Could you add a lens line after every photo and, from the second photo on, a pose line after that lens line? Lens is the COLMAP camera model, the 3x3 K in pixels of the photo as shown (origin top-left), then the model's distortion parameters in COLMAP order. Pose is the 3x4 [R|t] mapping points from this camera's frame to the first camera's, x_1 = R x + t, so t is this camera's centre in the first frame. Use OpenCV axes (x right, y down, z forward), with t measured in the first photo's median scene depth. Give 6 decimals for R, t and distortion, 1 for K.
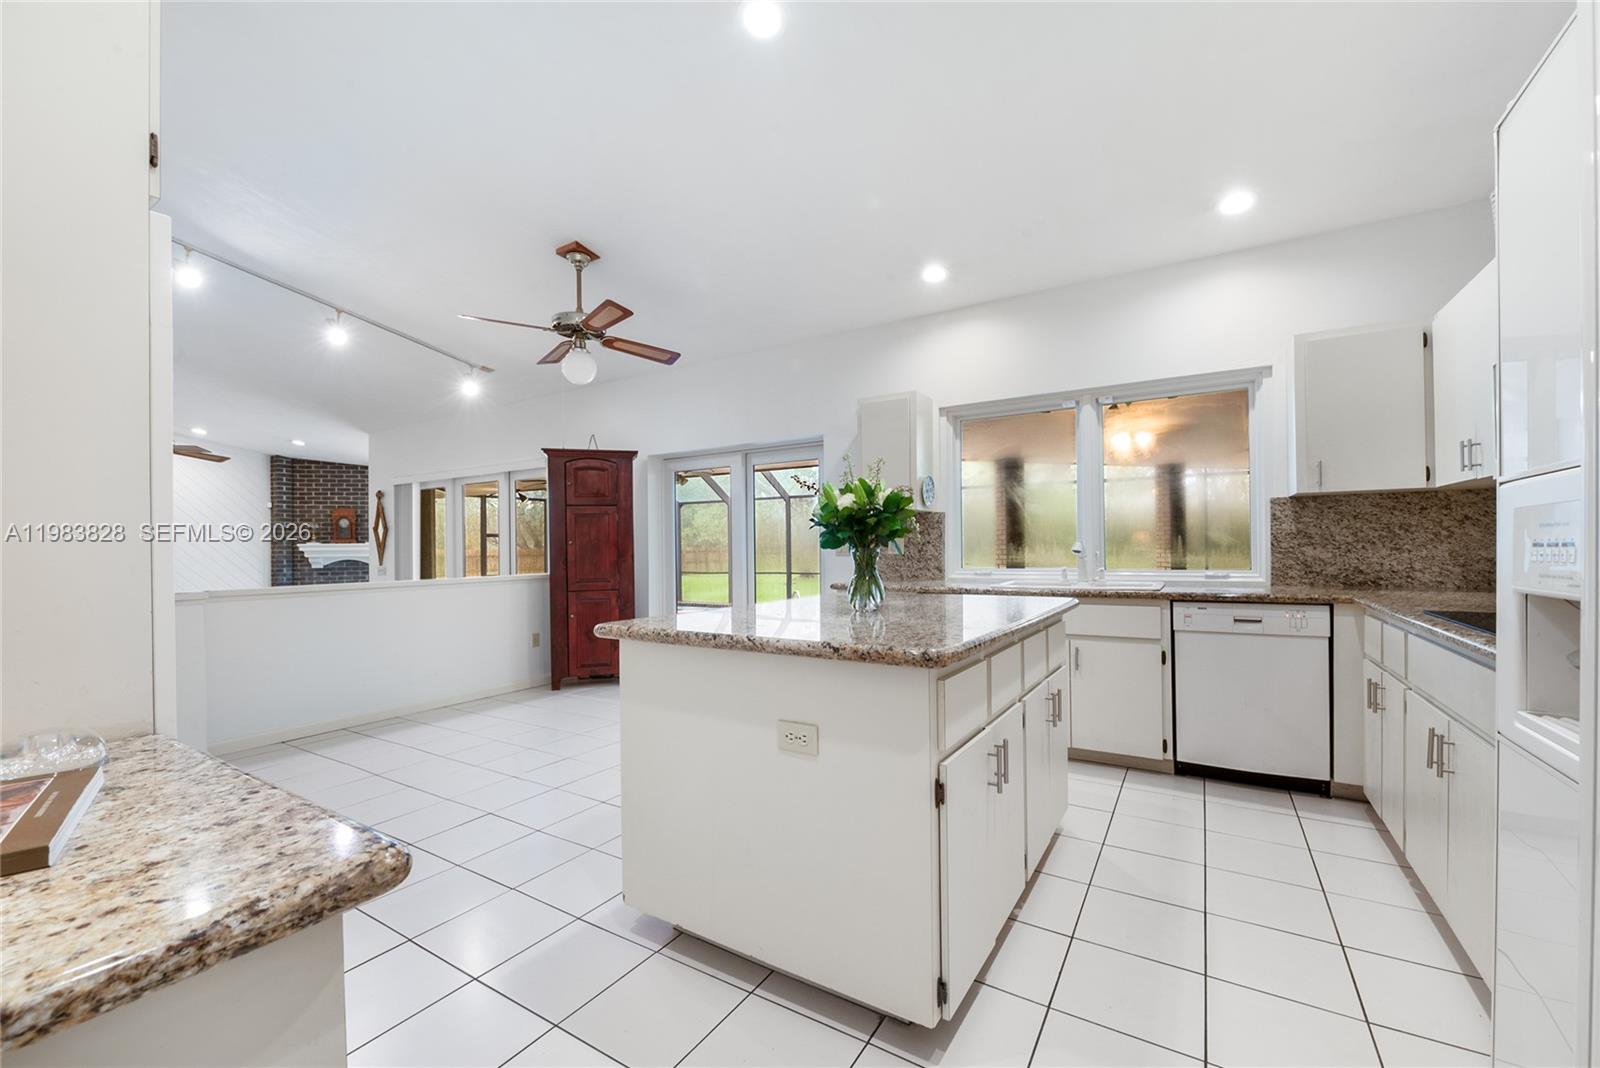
lens RADIAL K [[655.4, 0, 801.7], [0, 655.4, 546.7], [0, 0, 1]] dist [0.000471, -0.000166]
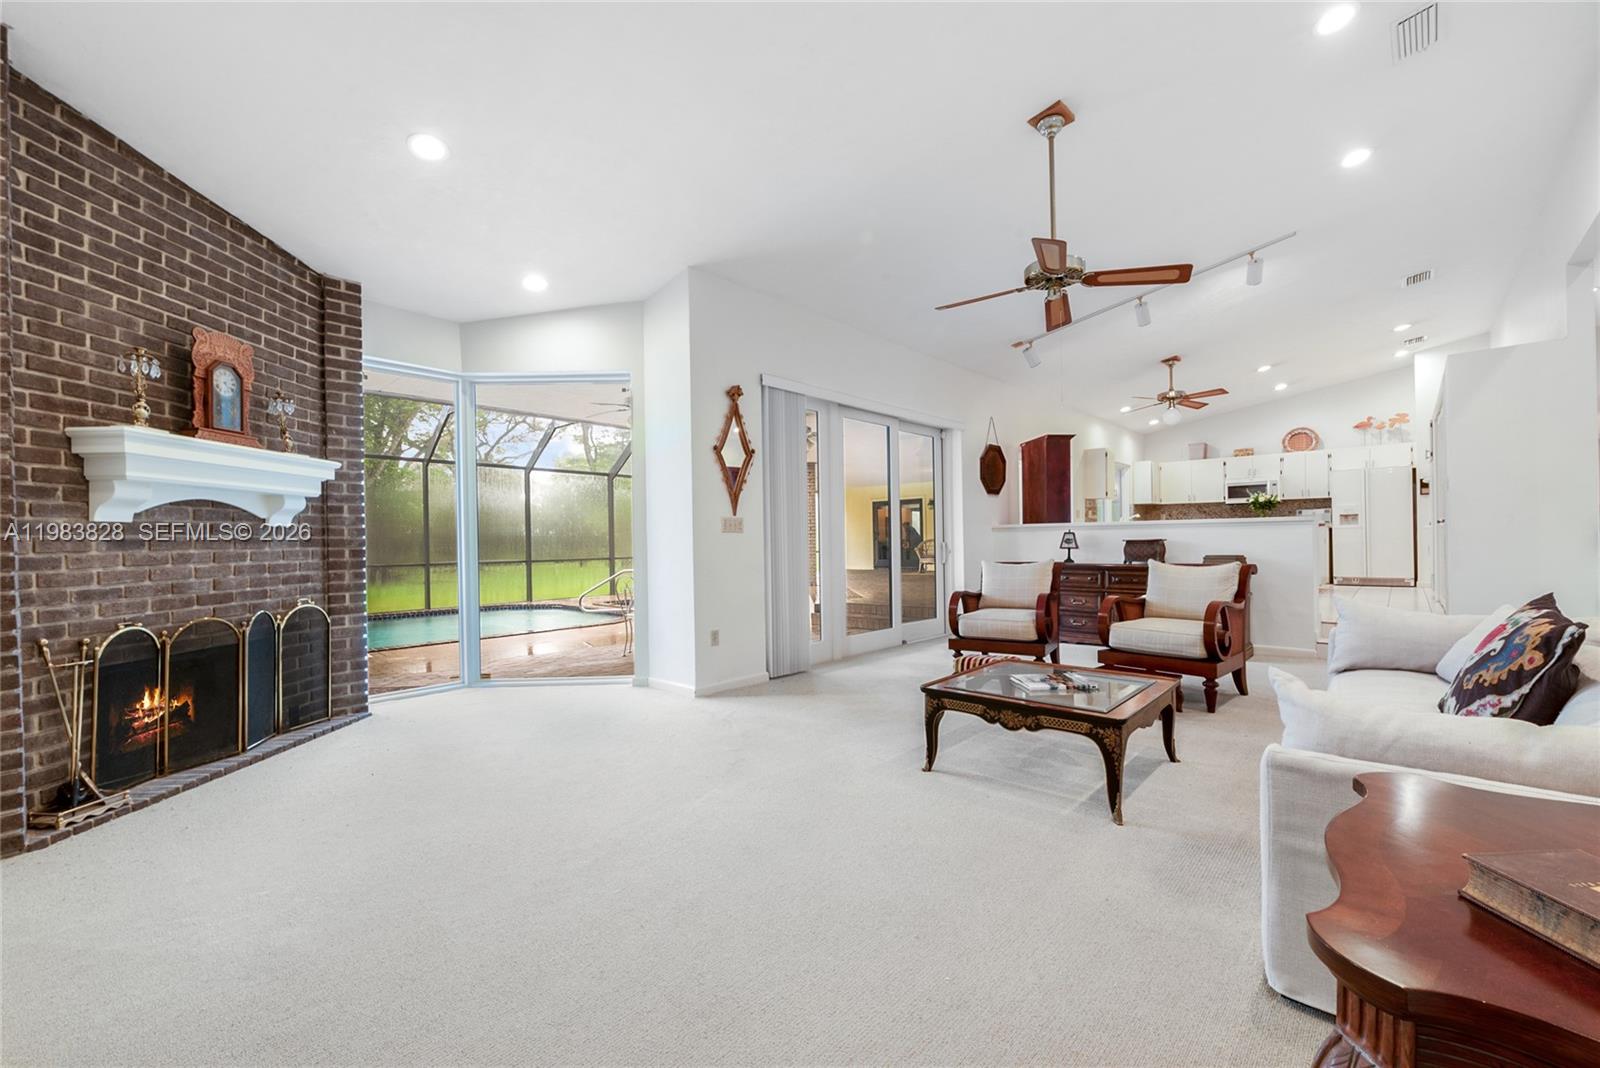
lens RADIAL K [[655.4, 0, 811.9], [0, 655.4, 532.6], [0, 0, 1]] dist [0.000471, -0.000166]
pose [[0.186124, 0.020451, 0.982313, -0.954672], [0.009853, 0.999694, -0.022680, 0.046089], [-0.982477, 0.013900, 0.185865, 0.667039]]
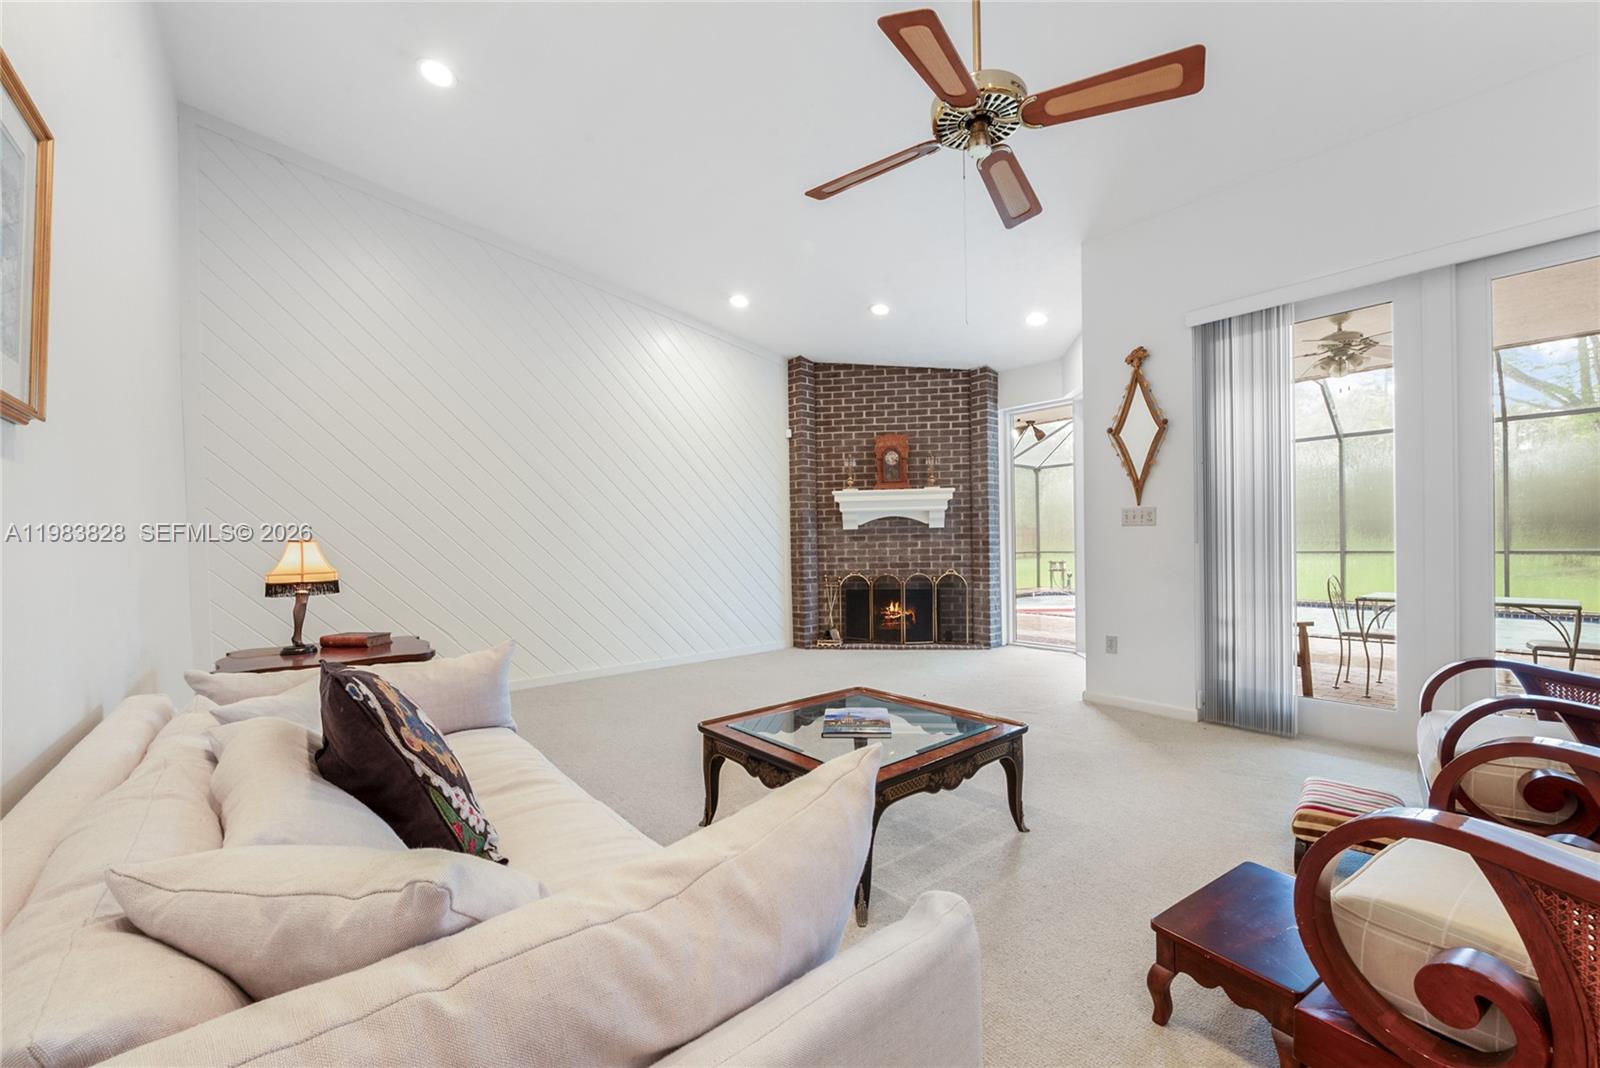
lens RADIAL K [[655.4, 0, 811.4], [0, 655.4, 540.2], [0, 0, 1]] dist [0.000471, -0.000166]
pose [[0.943350, -0.006484, -0.331736, -0.562794], [0.008128, 0.999961, 0.003569, 0.040802], [0.331700, -0.006063, 0.943366, 0.378398]]
